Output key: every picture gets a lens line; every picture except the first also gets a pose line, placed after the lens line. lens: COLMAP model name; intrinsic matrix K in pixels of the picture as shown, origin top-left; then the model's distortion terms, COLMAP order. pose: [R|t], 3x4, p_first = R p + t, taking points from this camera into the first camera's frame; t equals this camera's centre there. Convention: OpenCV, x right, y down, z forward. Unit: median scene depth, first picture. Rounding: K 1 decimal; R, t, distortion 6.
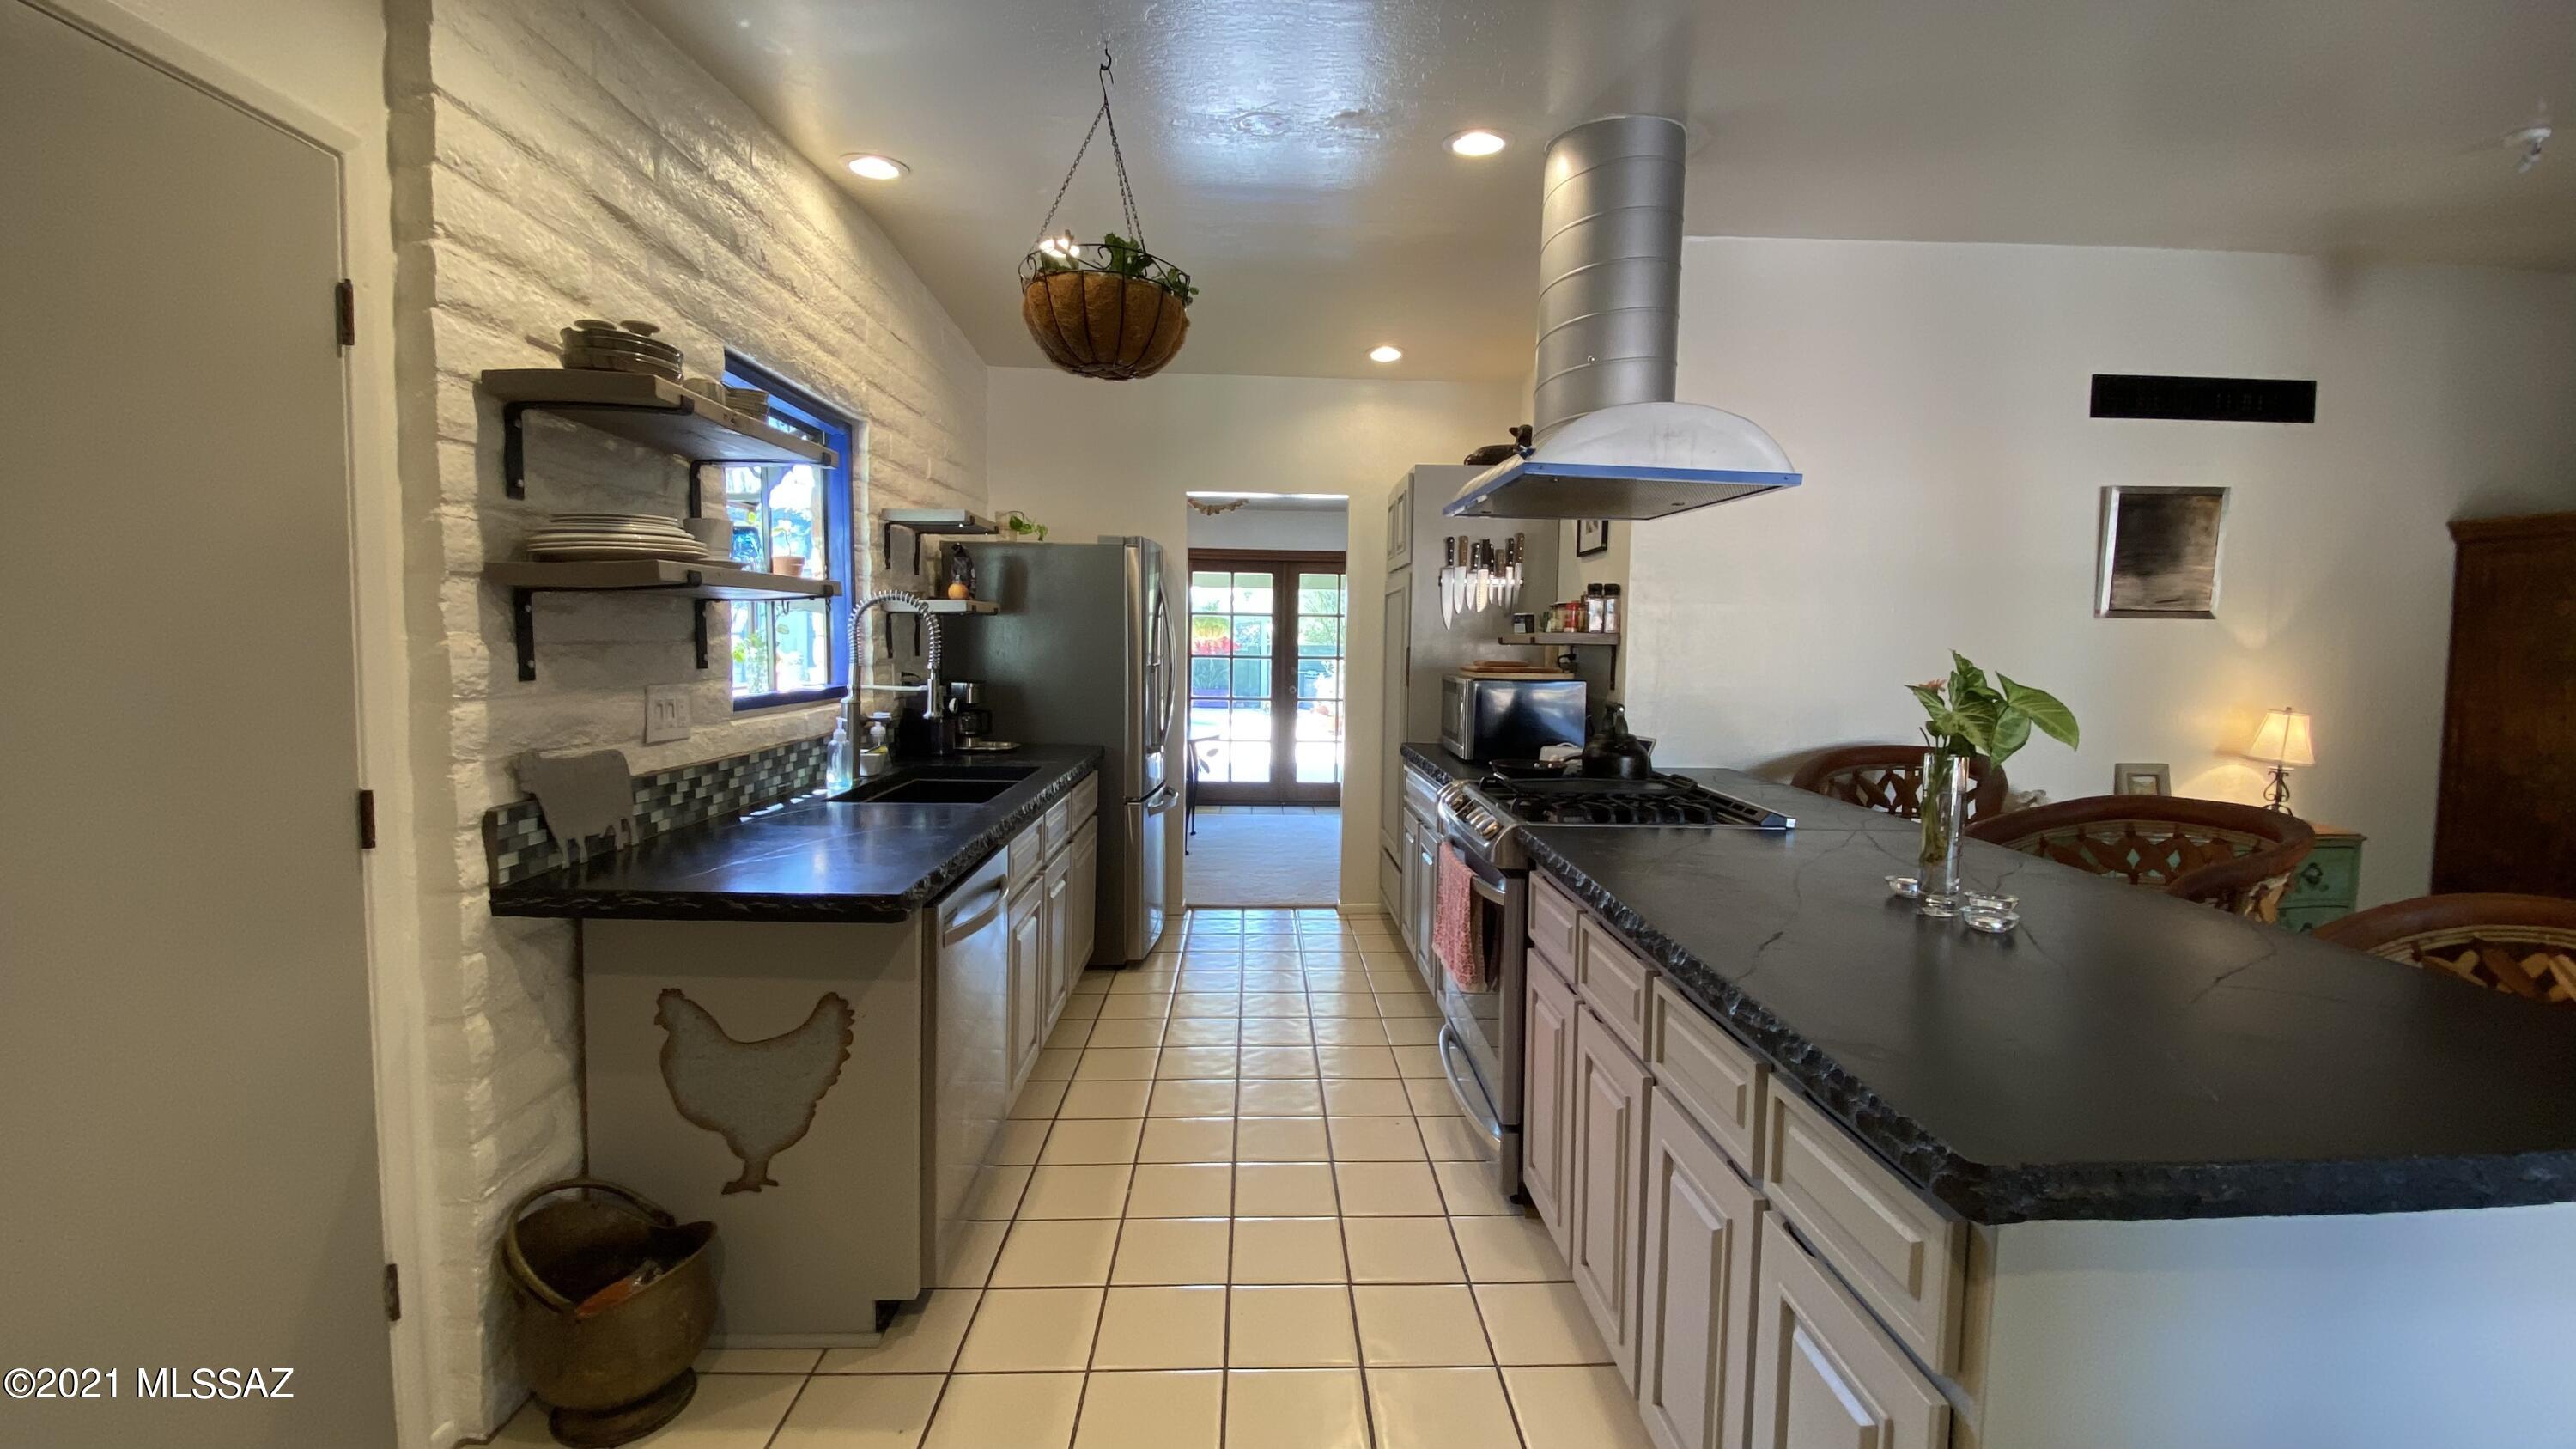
lens RADIAL K [[1042.7, 0, 1293.1], [0, 1042.7, 711.4], [0, 0, 1]] dist [0.023665, -0.022064]
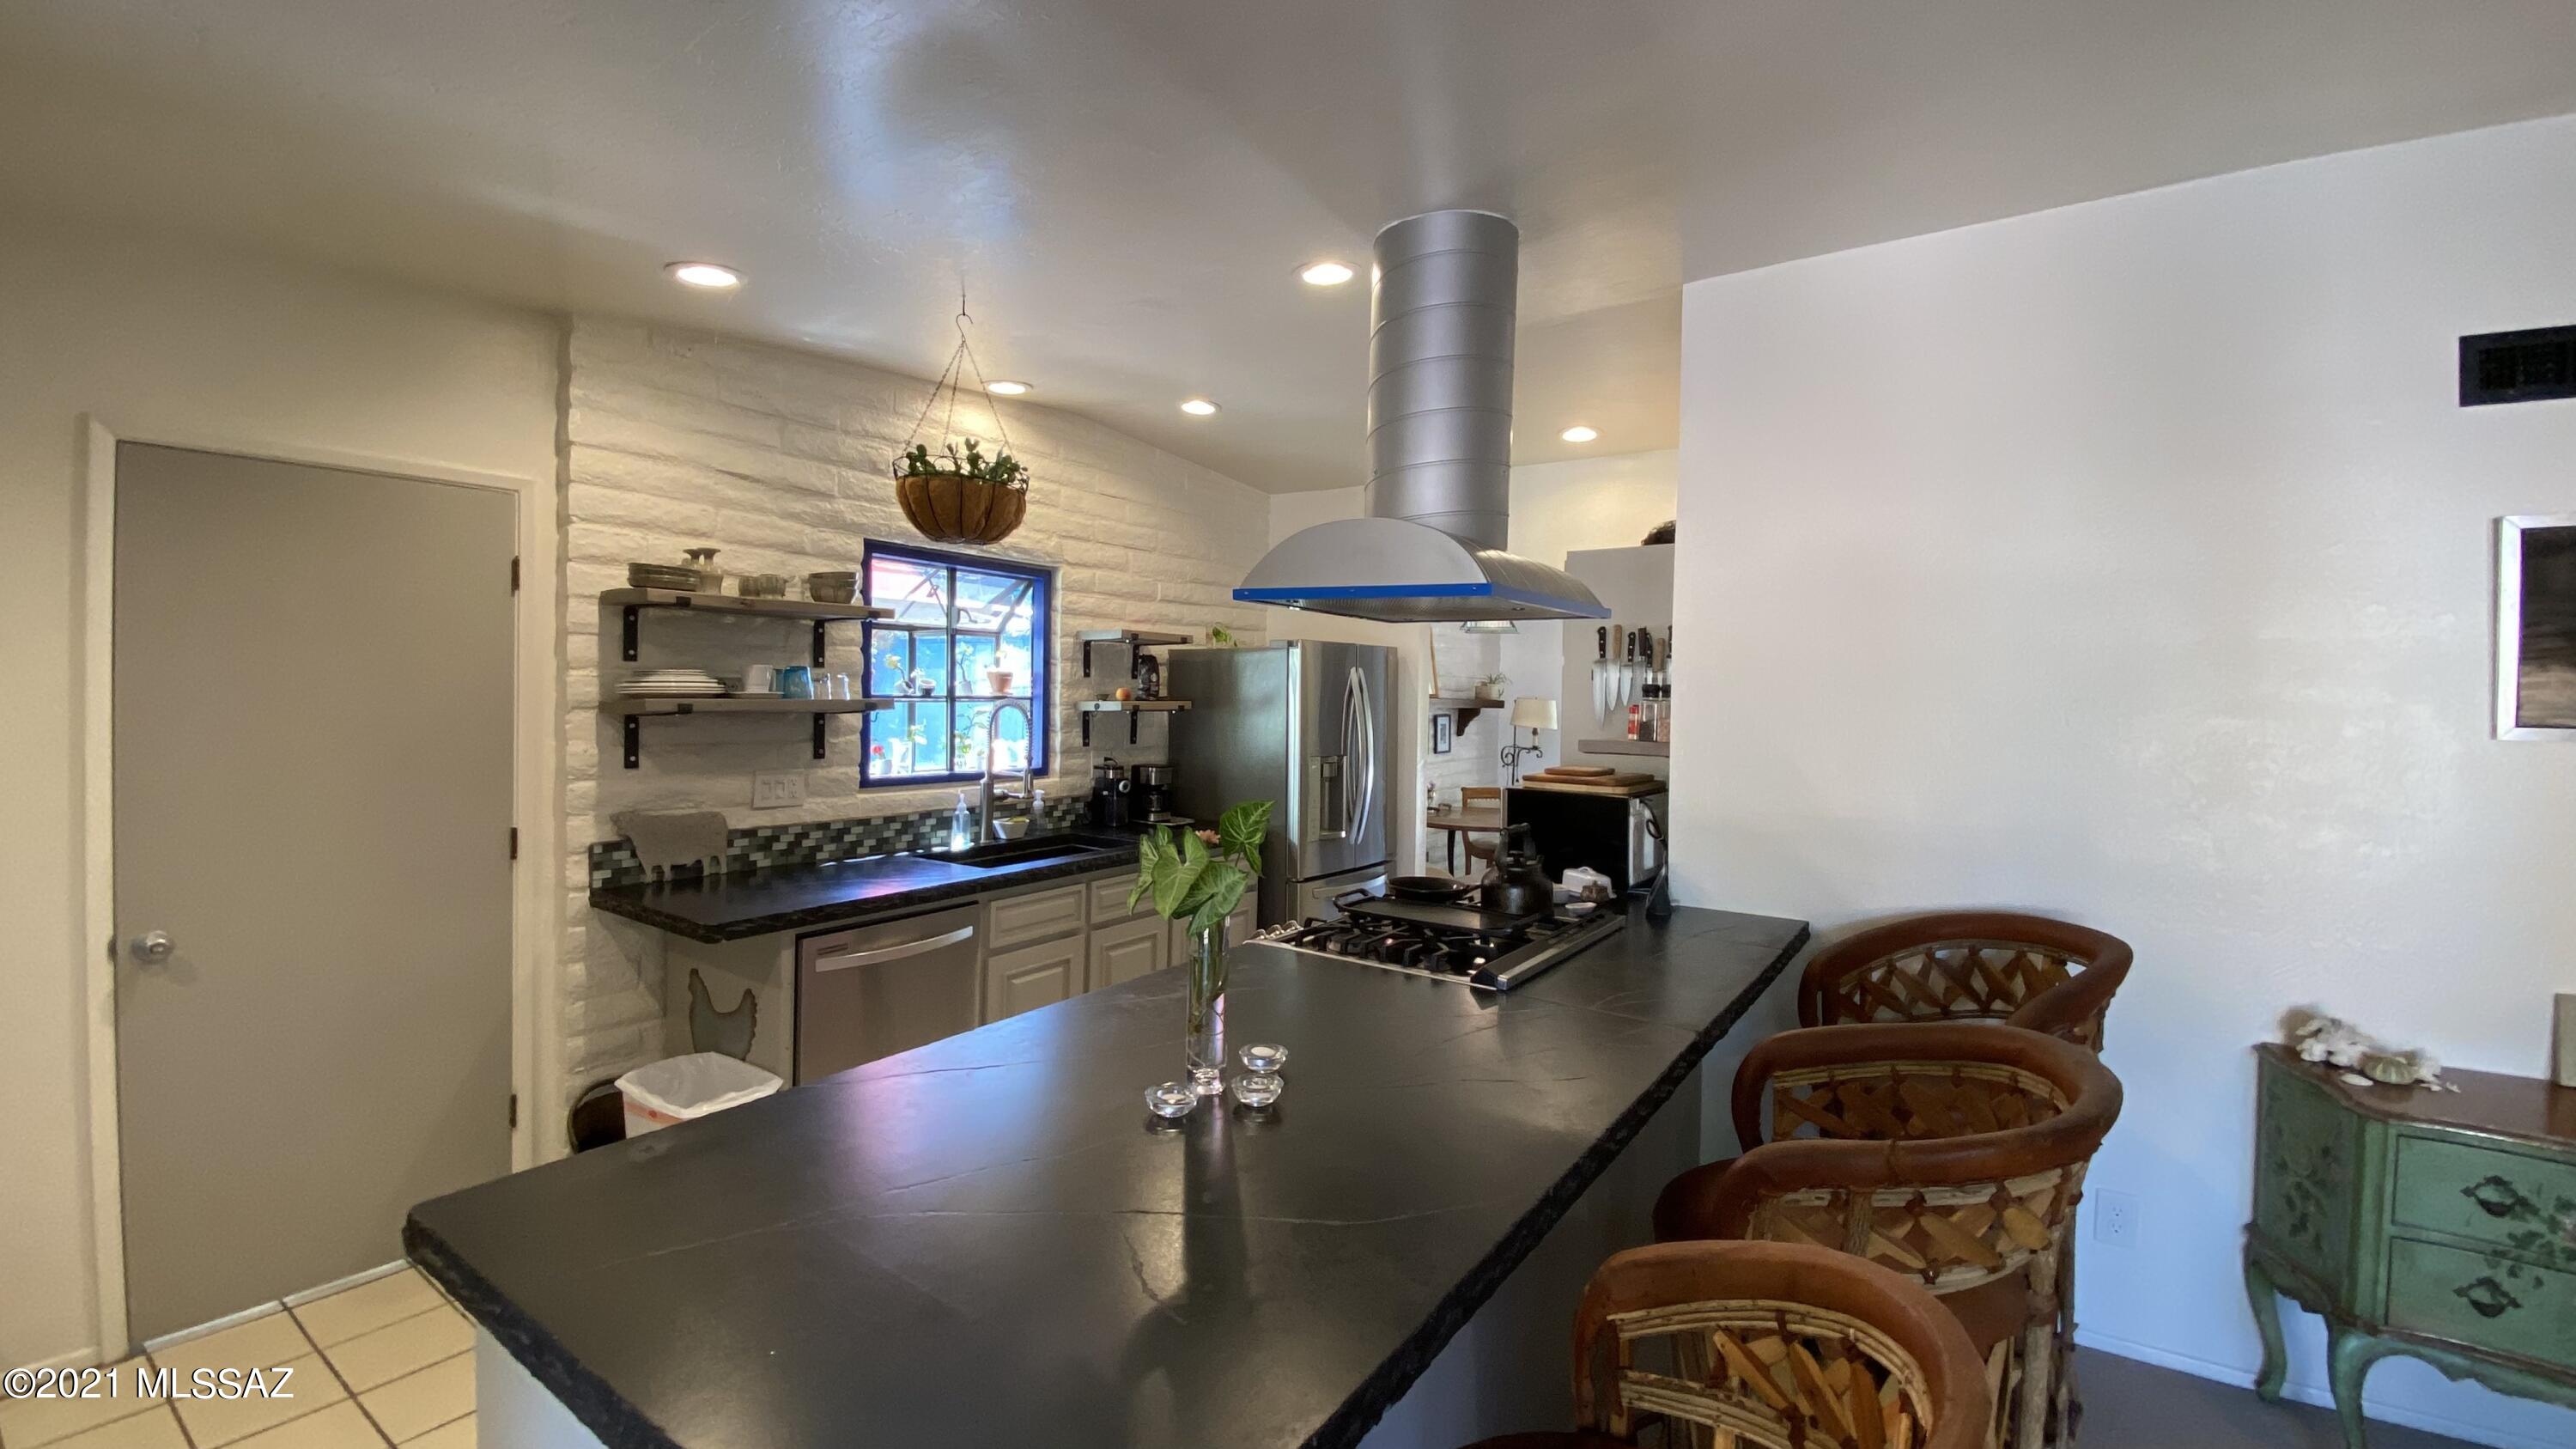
lens RADIAL K [[1042.7, 0, 1293.1], [0, 1042.7, 711.4], [0, 0, 1]] dist [0.023665, -0.022064]
pose [[0.804606, 0.008609, -0.593747, 0.718893], [-0.047008, 0.997680, -0.049235, -0.056039], [0.591946, 0.067526, 0.803144, 0.173494]]
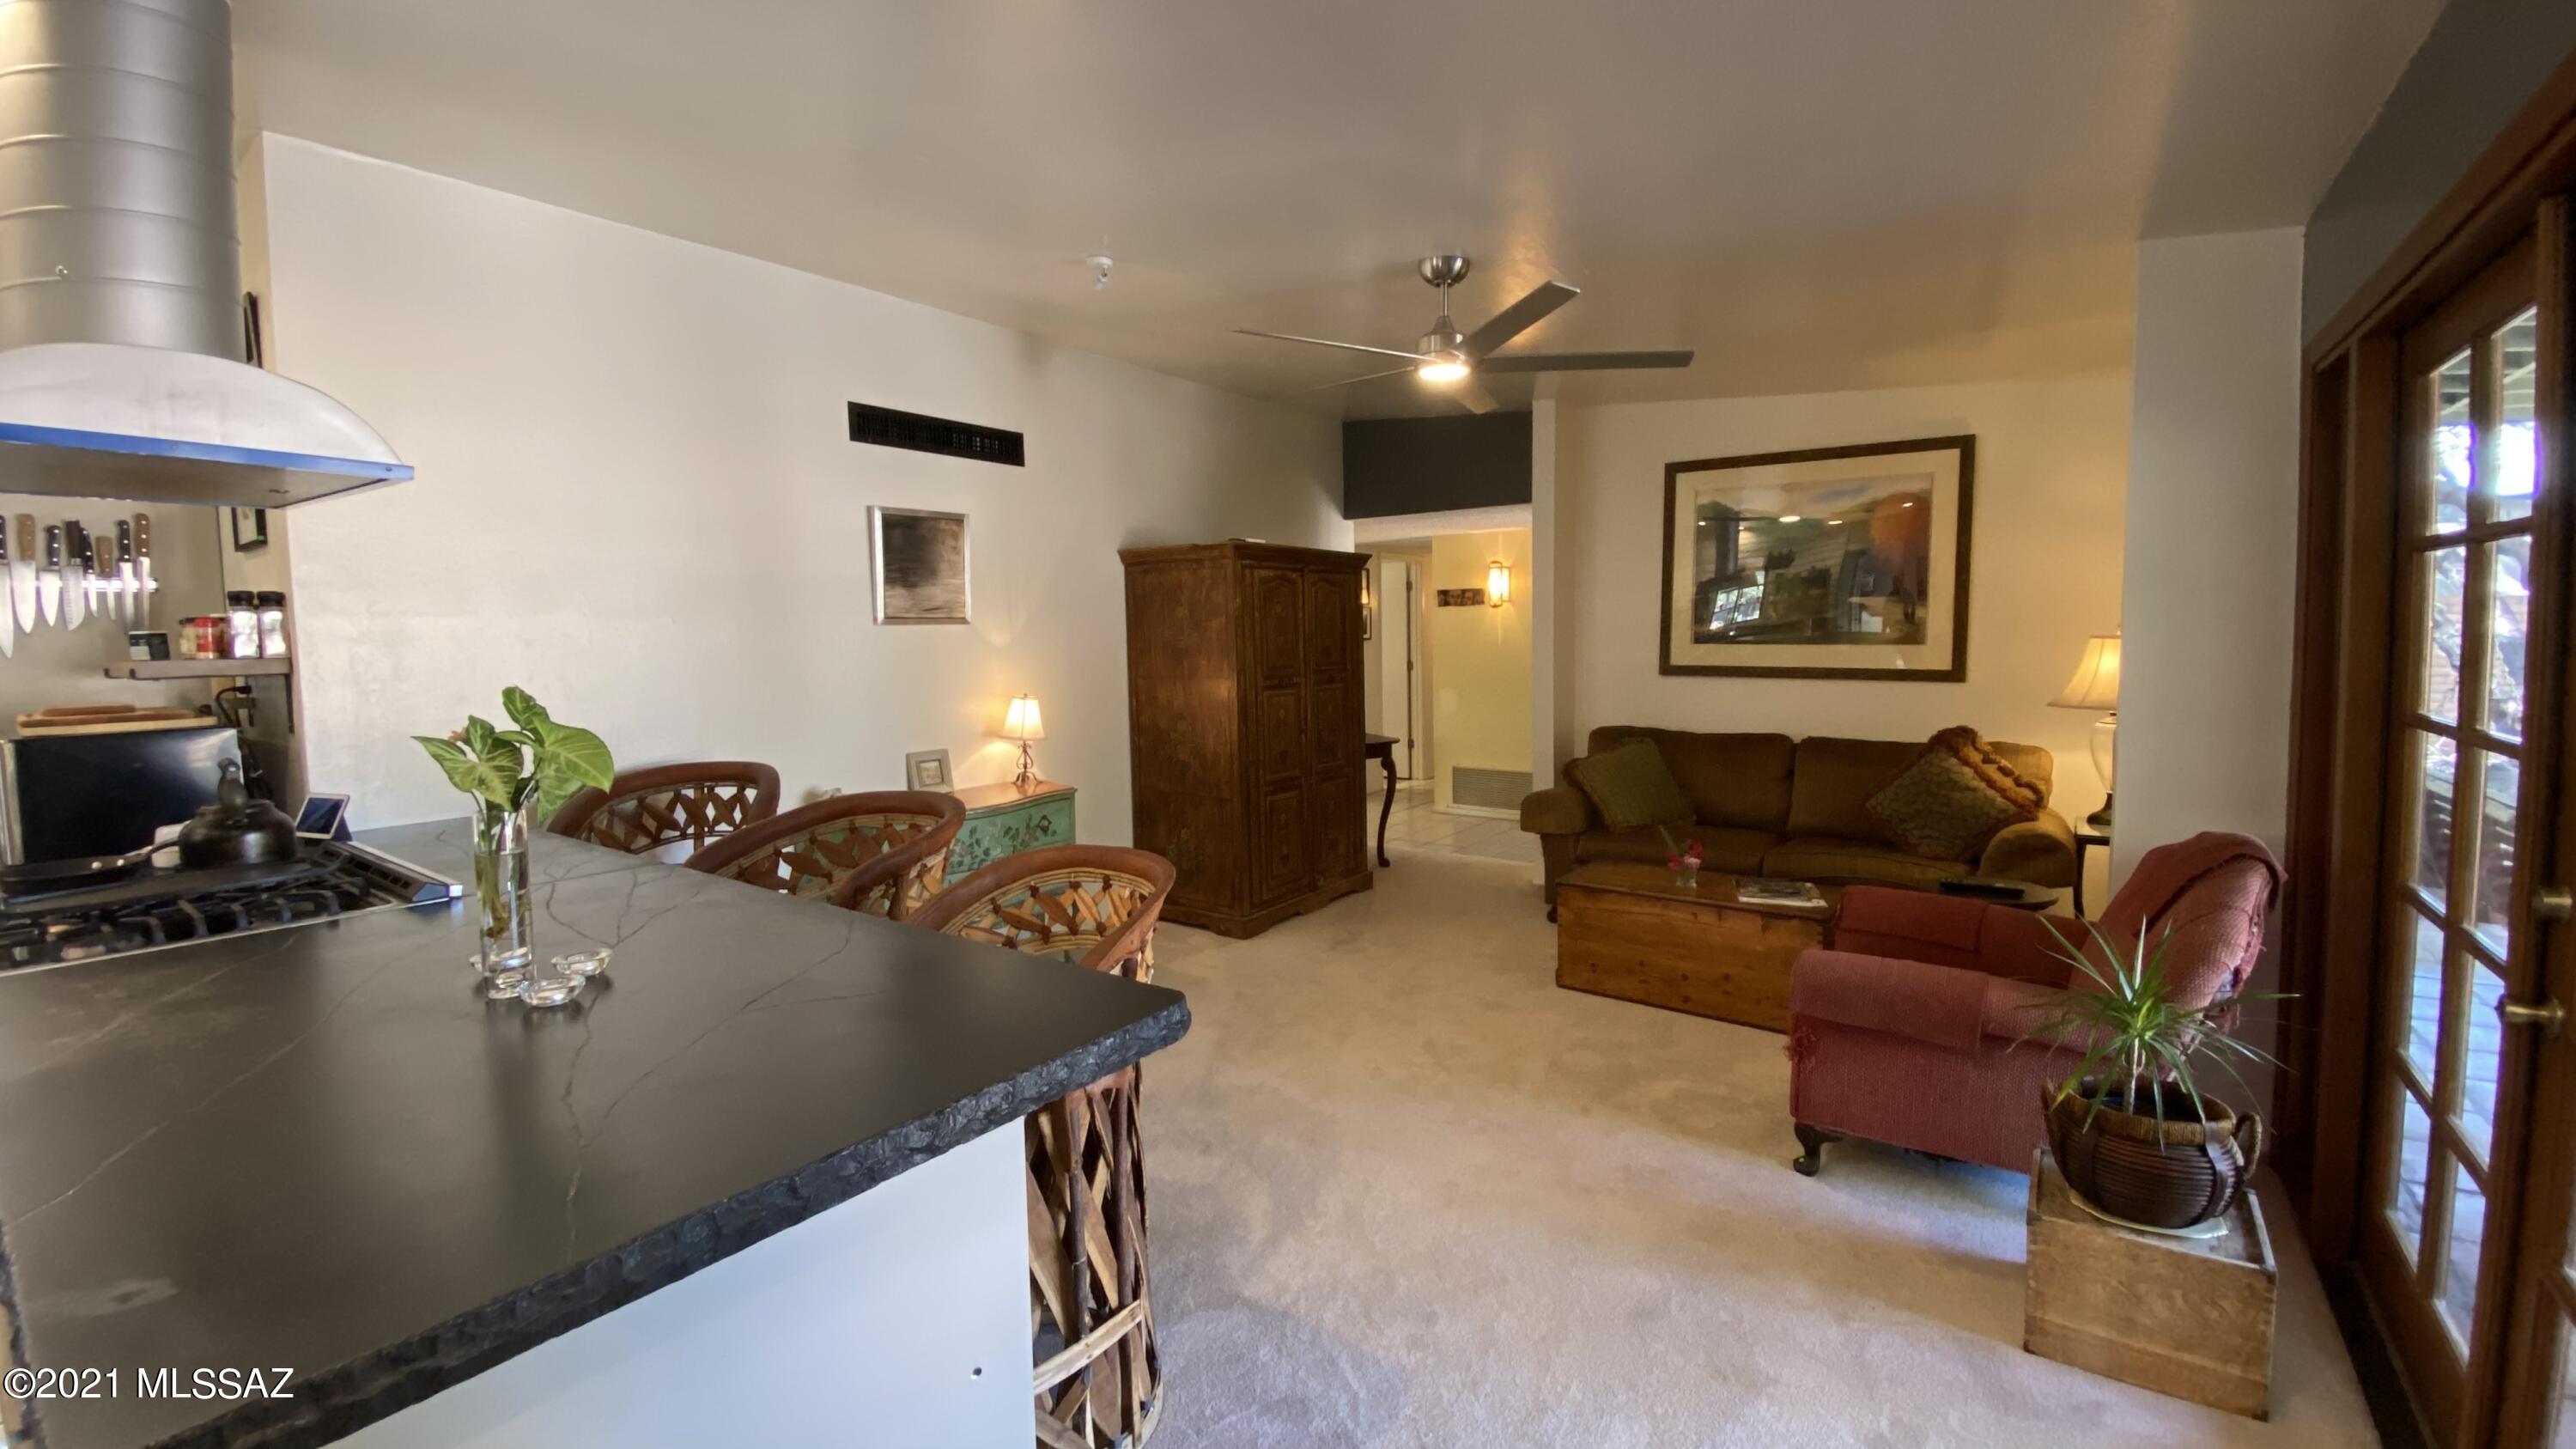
lens RADIAL K [[1042.7, 0, 1293.1], [0, 1042.7, 711.4], [0, 0, 1]] dist [0.023665, -0.022064]
pose [[0.607683, -0.084241, 0.789699, 0.195014], [0.081921, 0.995703, 0.043178, -0.012653], [-0.789944, 0.038454, 0.611973, -0.023571]]
